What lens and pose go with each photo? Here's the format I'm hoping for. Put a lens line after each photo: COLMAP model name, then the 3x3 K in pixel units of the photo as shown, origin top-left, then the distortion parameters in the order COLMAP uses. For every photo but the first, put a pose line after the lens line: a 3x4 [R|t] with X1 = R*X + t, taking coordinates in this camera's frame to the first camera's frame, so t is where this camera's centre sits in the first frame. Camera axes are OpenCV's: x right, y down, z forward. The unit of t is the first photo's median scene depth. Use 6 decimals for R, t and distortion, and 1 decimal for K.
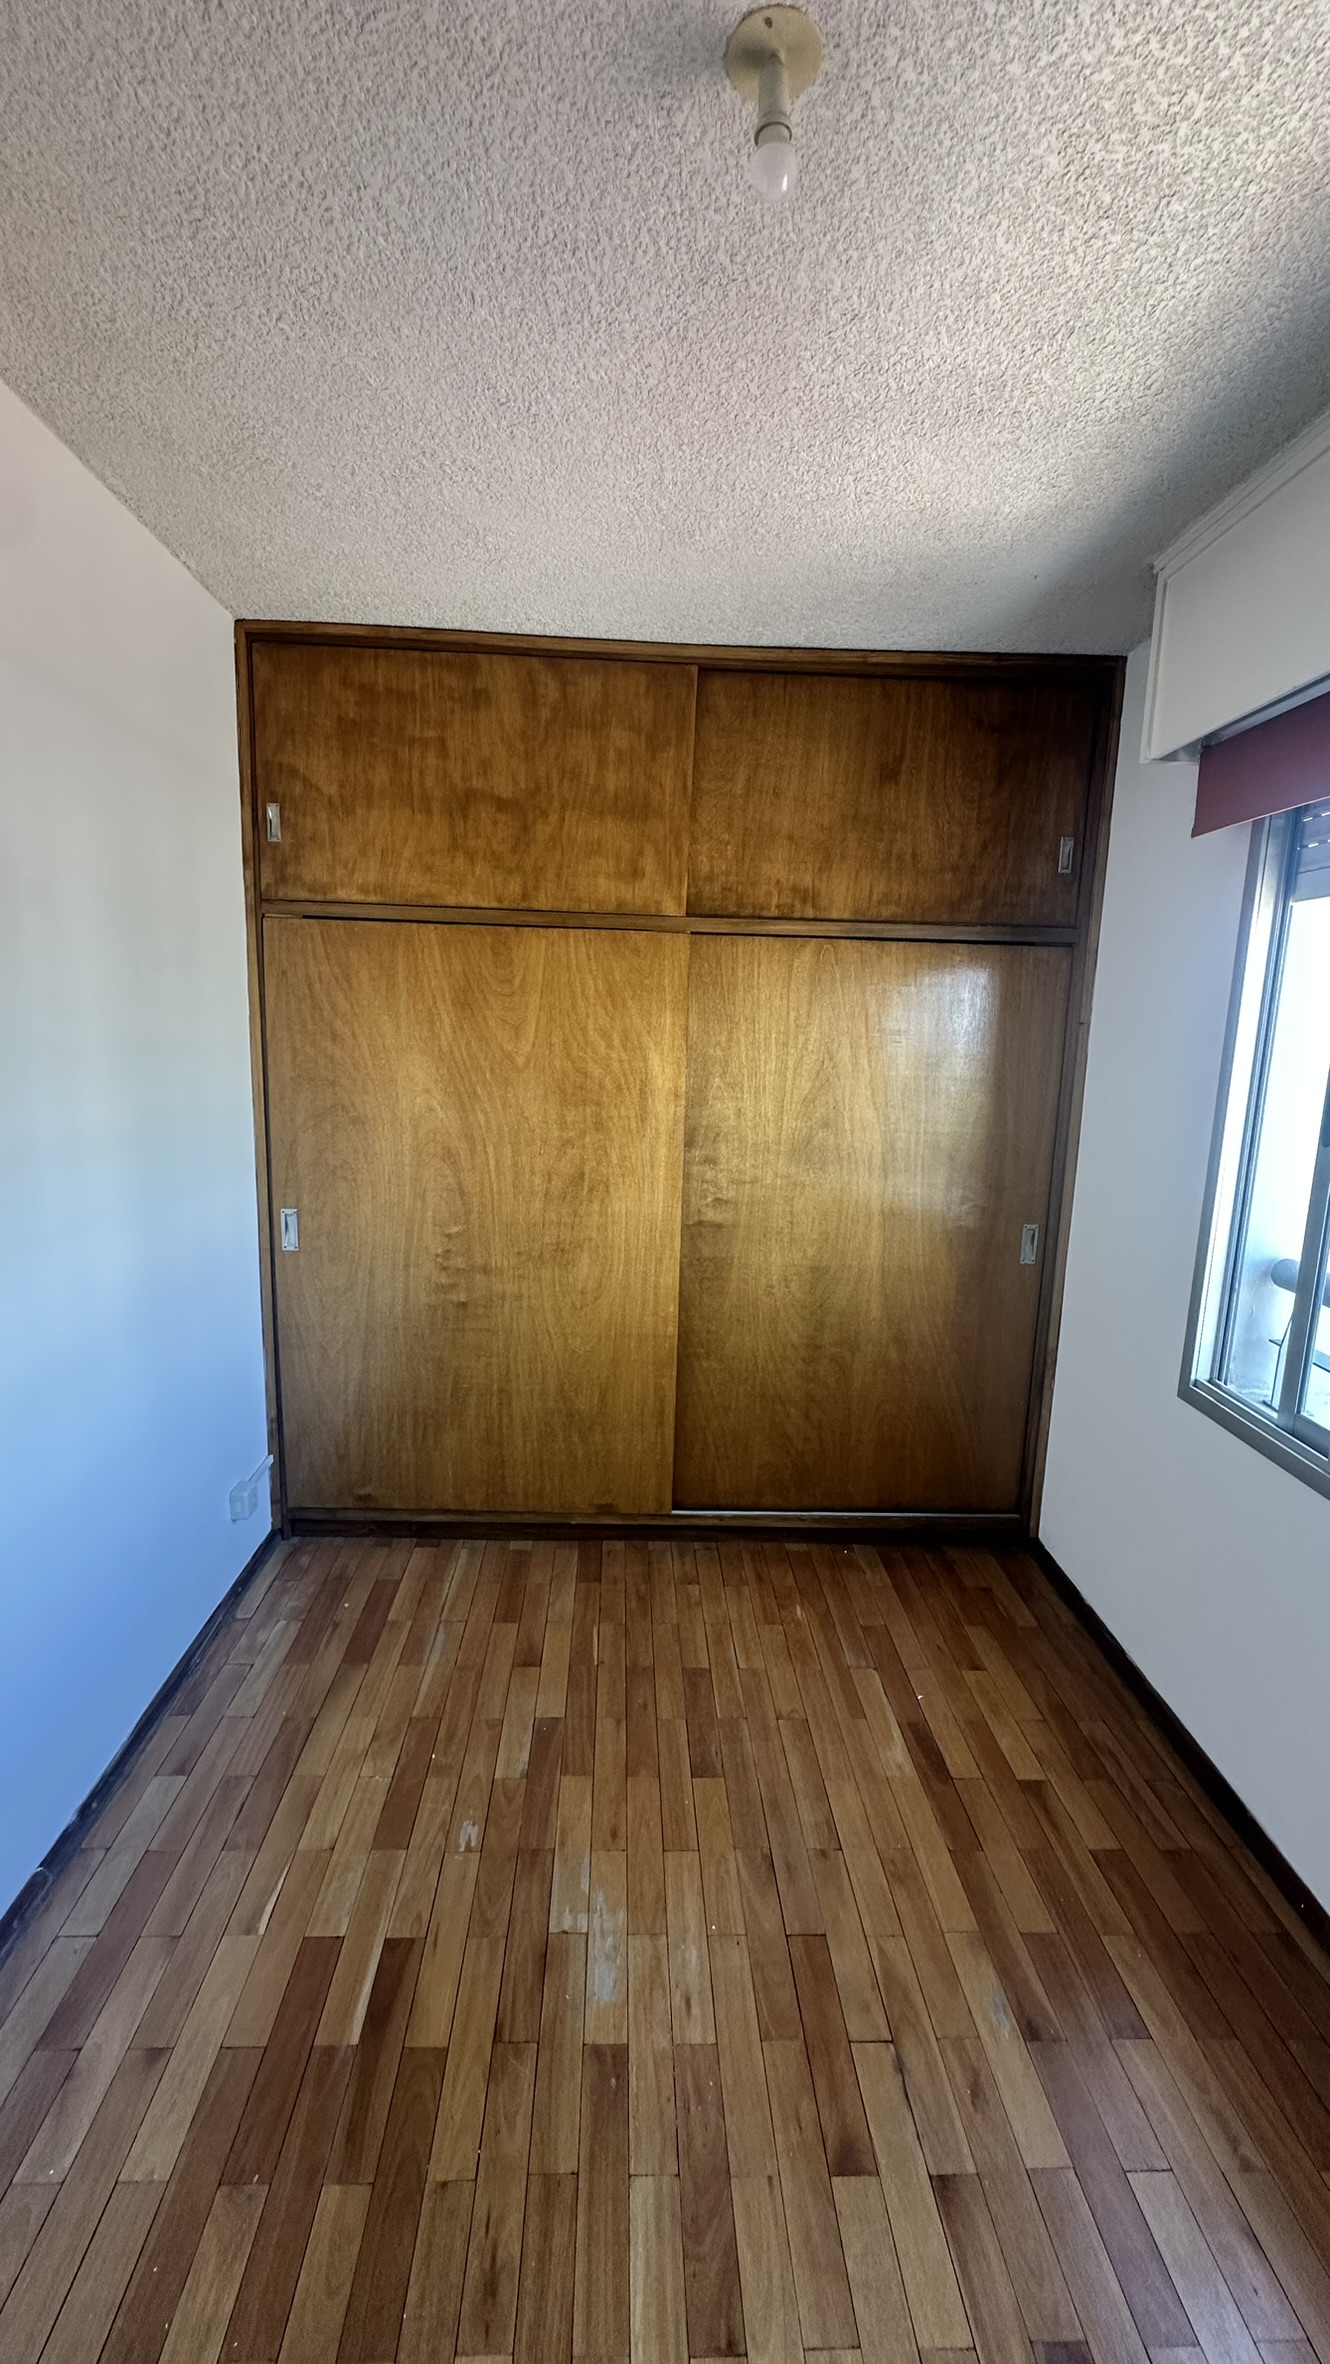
lens RADIAL K [[942.5, 0, 661.7], [0, 942.5, 1185.1], [0, 0, 1]] dist [-0.004324, -0.000130]
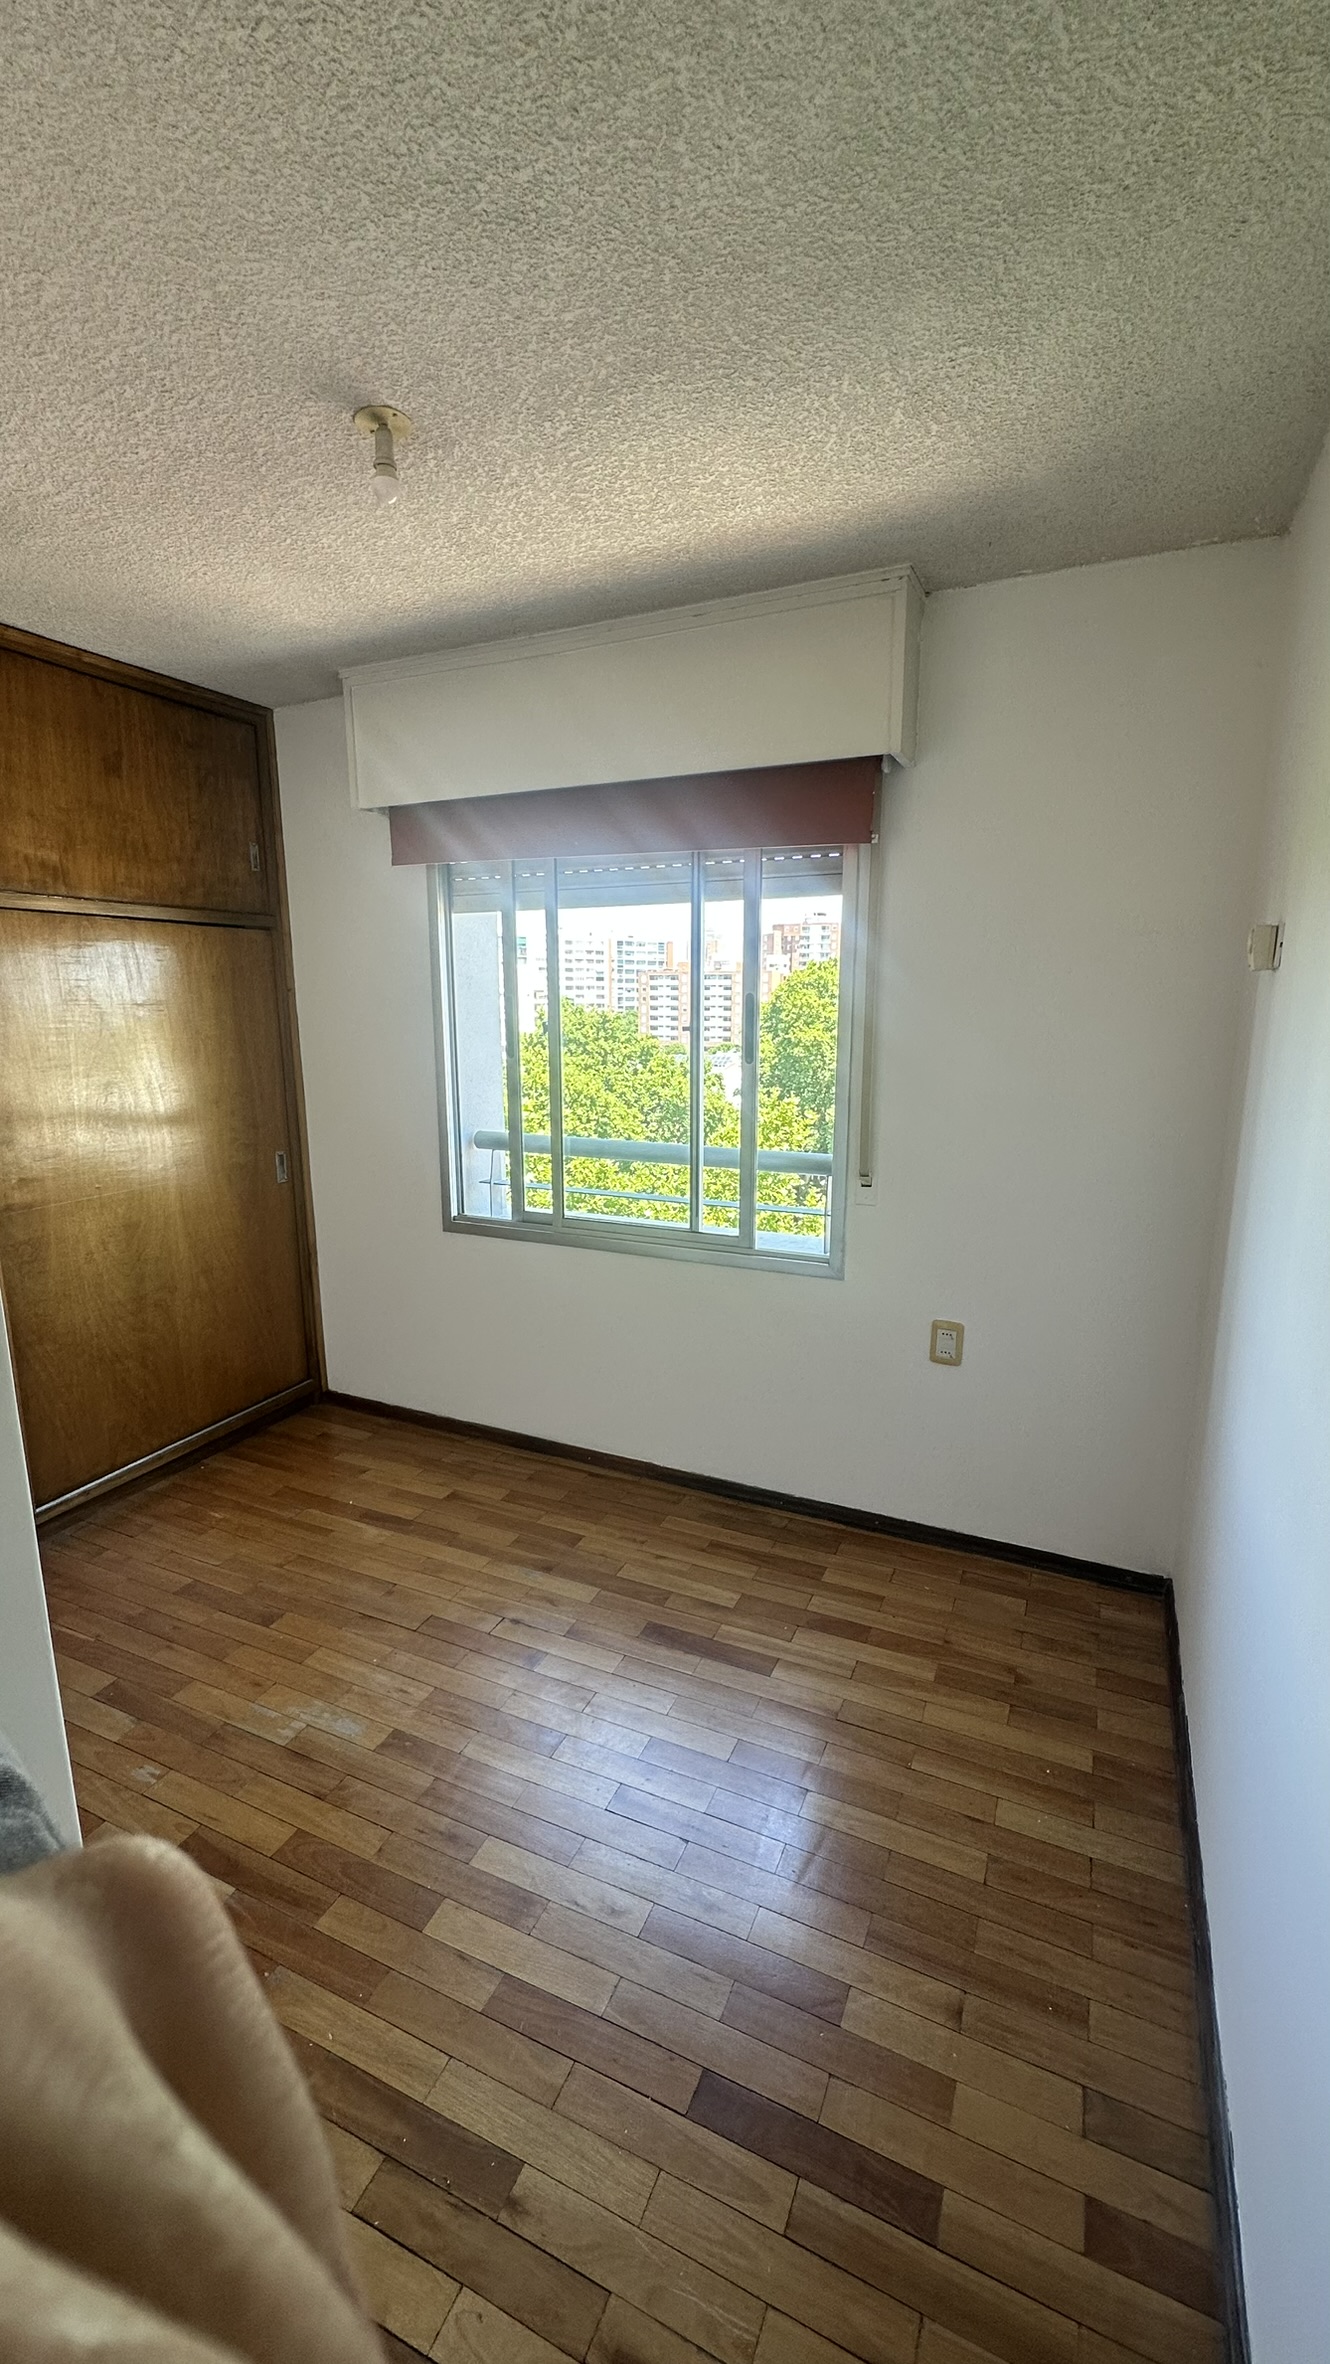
lens RADIAL K [[942.5, 0, 671.2], [0, 942.5, 1183.5], [0, 0, 1]] dist [-0.004324, -0.000130]
pose [[0.446616, -0.201630, 0.871711, -0.525369], [0.165666, 0.976066, 0.140890, -0.007690], [-0.879255, 0.081490, 0.469330, -0.053142]]
